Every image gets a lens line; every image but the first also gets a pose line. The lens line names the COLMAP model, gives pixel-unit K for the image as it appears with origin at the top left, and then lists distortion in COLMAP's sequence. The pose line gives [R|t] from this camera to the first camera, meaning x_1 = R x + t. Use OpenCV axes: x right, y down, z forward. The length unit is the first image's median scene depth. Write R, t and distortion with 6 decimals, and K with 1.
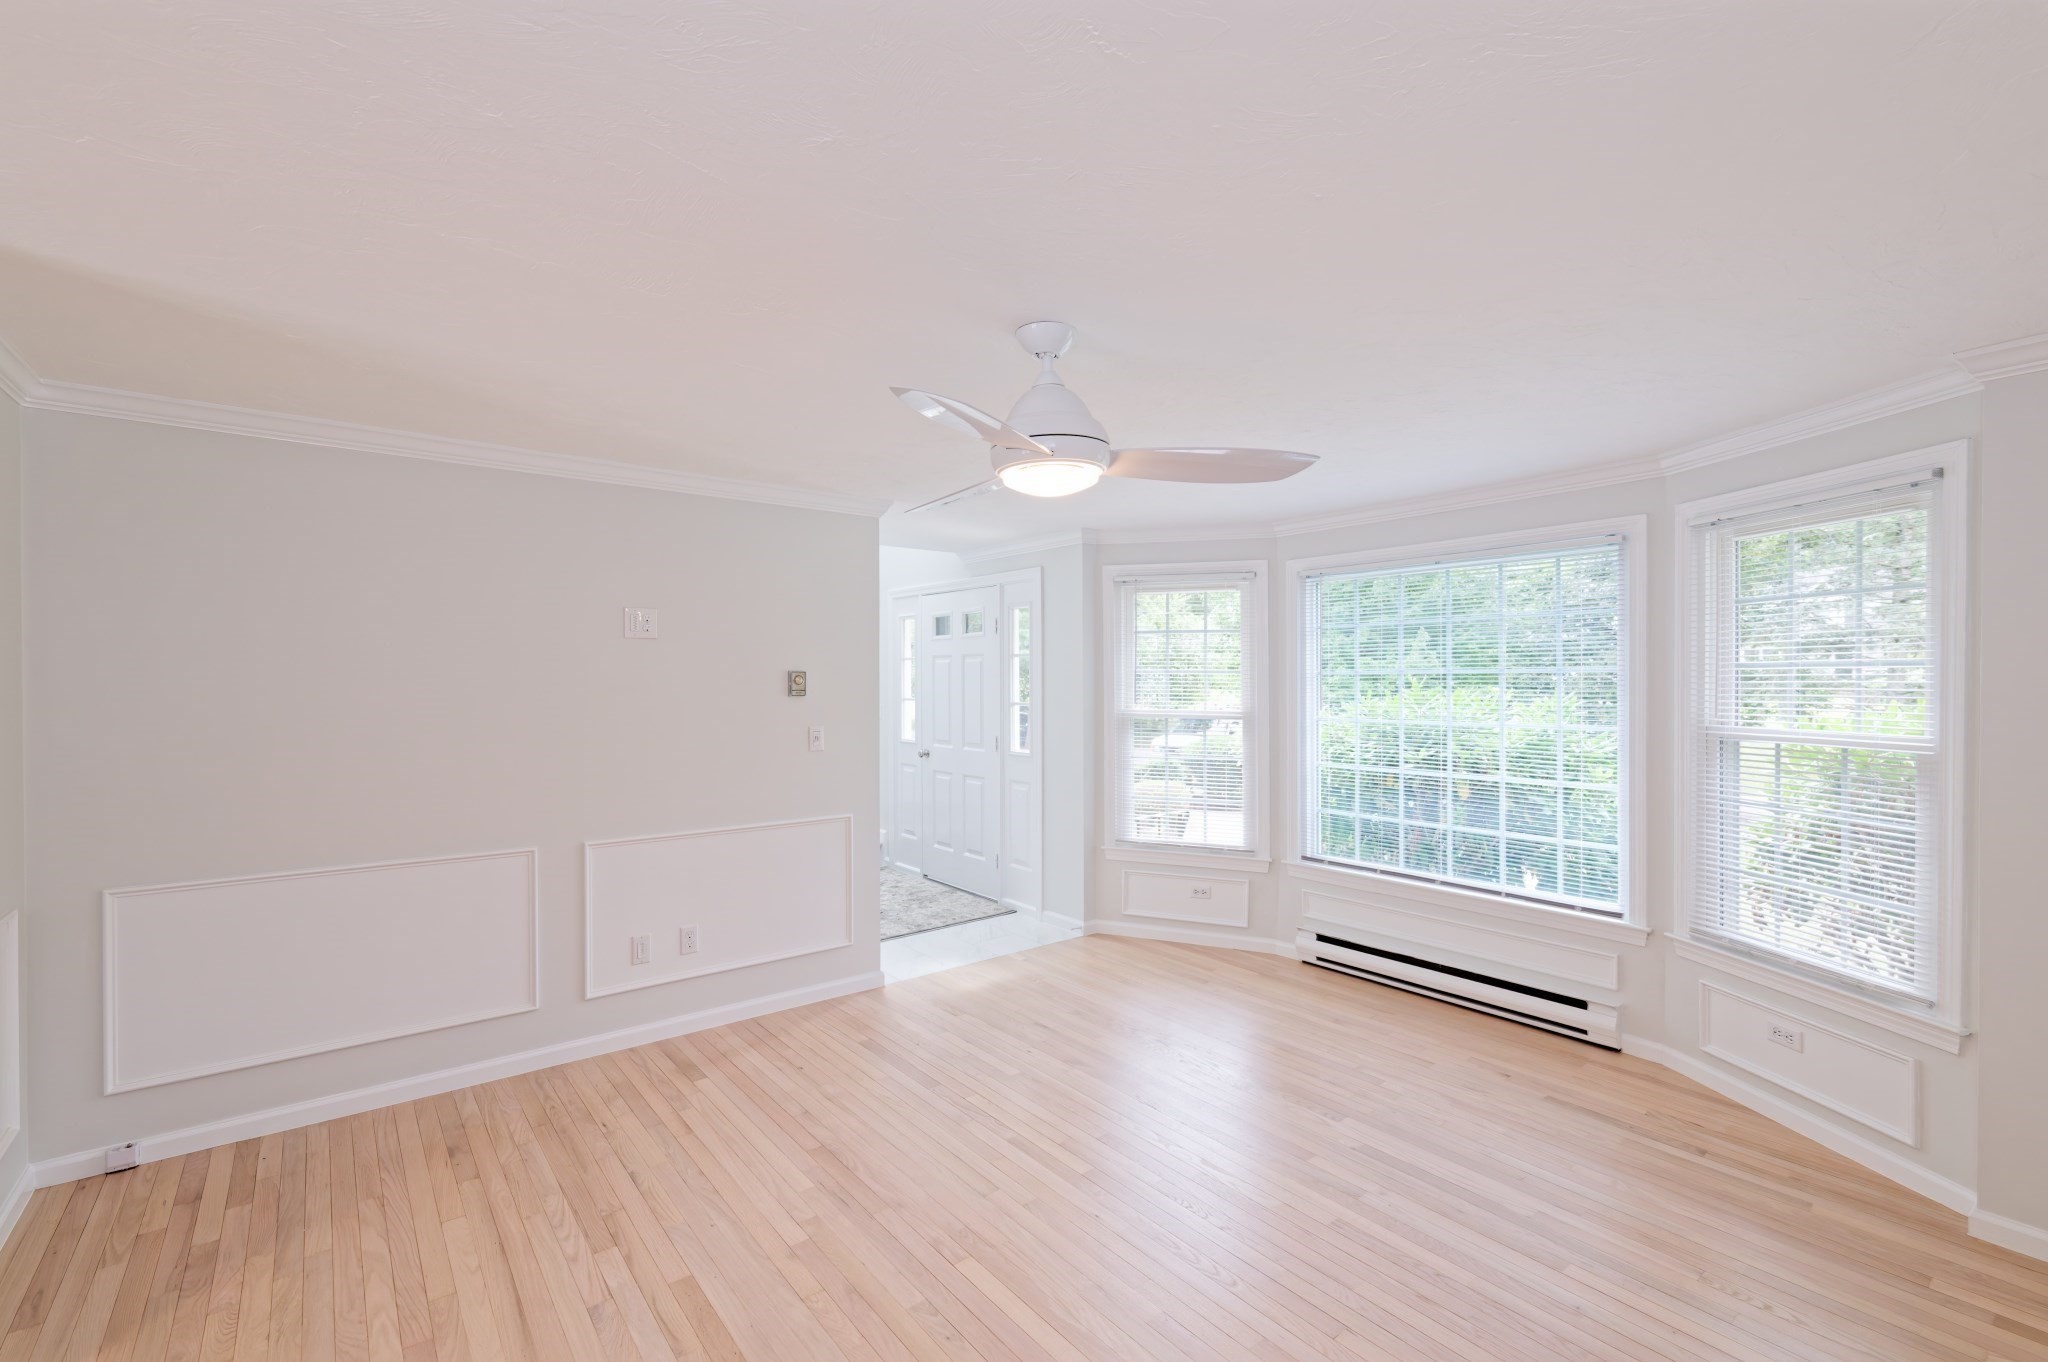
lens RADIAL K [[889.7, 0, 1035.3], [0, 889.7, 672.6], [0, 0, 1]] dist [0.003076, -0.002590]
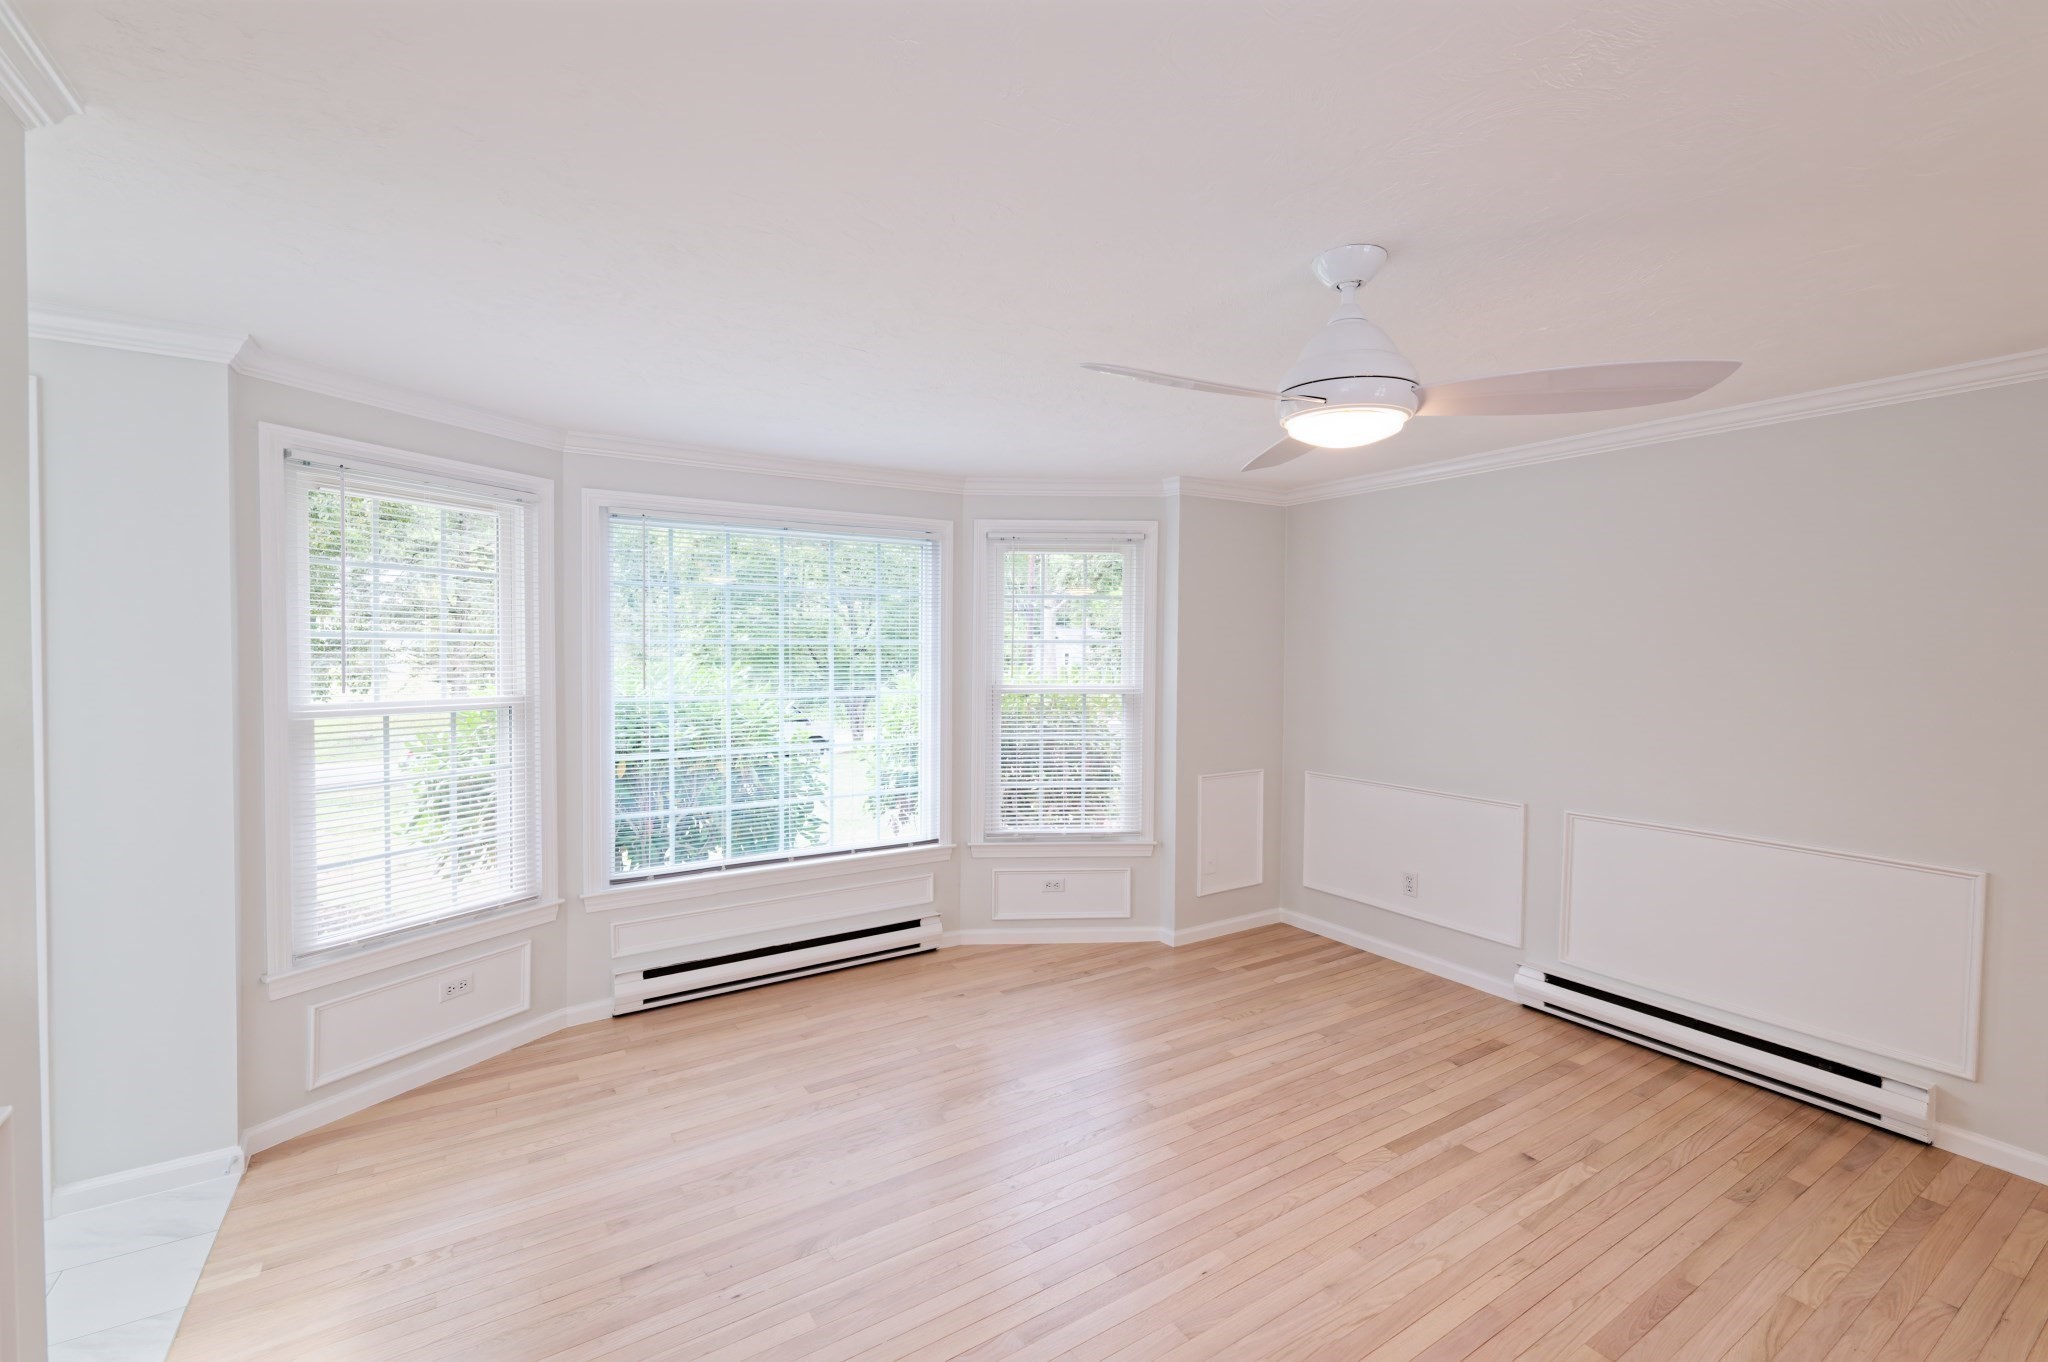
lens RADIAL K [[889.7, 0, 1021.3], [0, 889.7, 669.4], [0, 0, 1]] dist [0.003076, -0.002590]
pose [[0.113885, -0.021085, 0.993270, -0.650201], [0.000114, 0.999775, 0.021210, 0.014730], [-0.993494, -0.002302, 0.113862, 0.893331]]
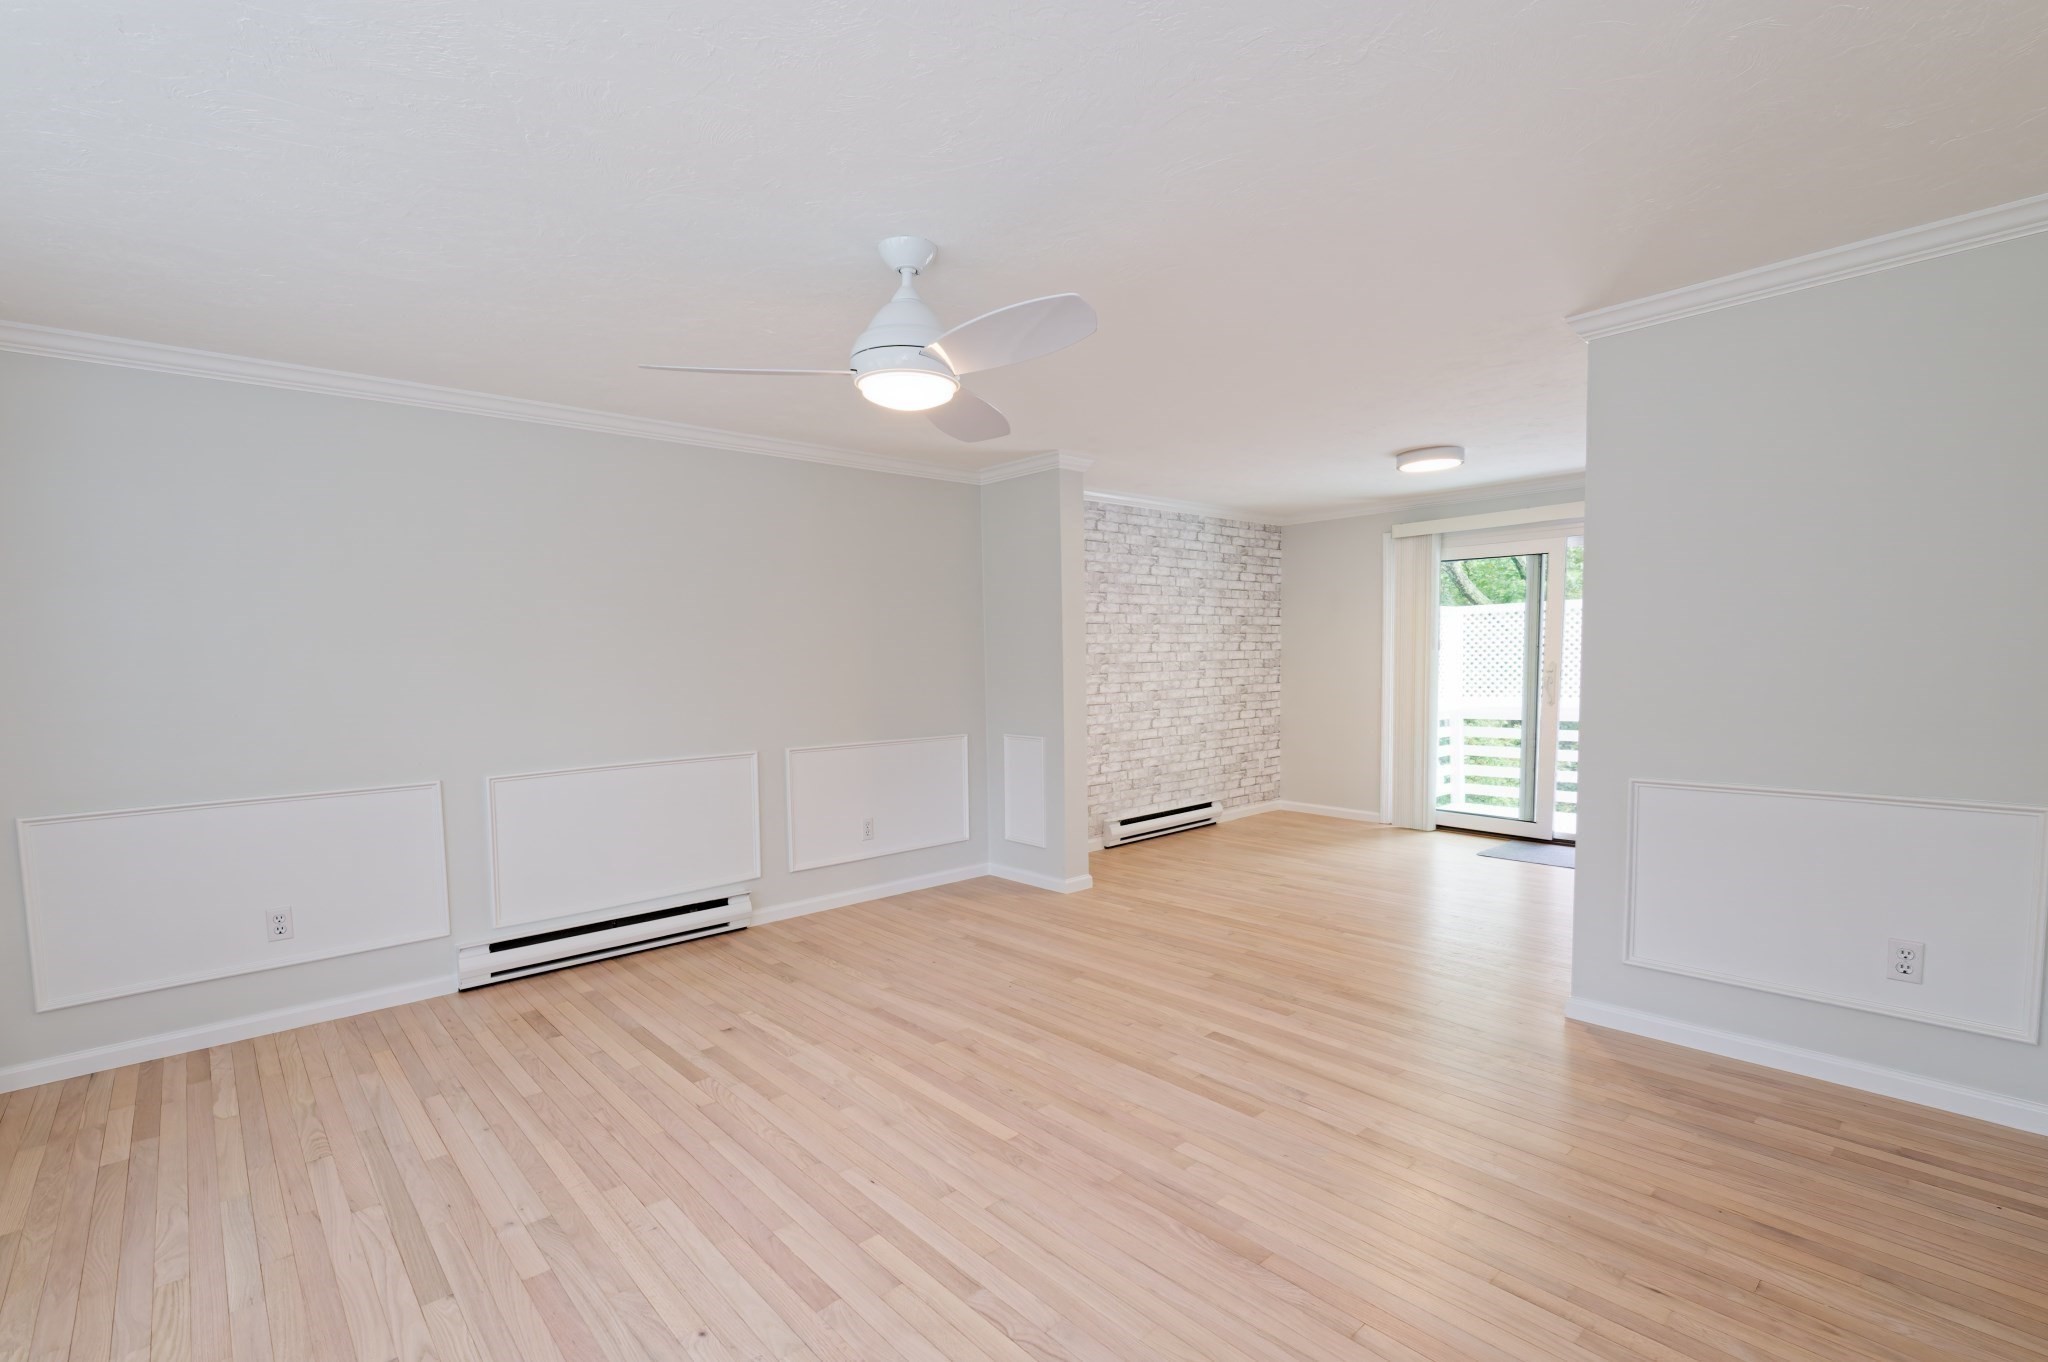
lens RADIAL K [[889.7, 0, 986.0], [0, 889.7, 737.2], [0, 0, 1]] dist [0.003076, -0.002590]
pose [[-0.999226, 0.025171, -0.030223, -0.023855], [0.022255, 0.995397, 0.093218, 0.069889], [0.032430, 0.092473, -0.995187, 1.536625]]
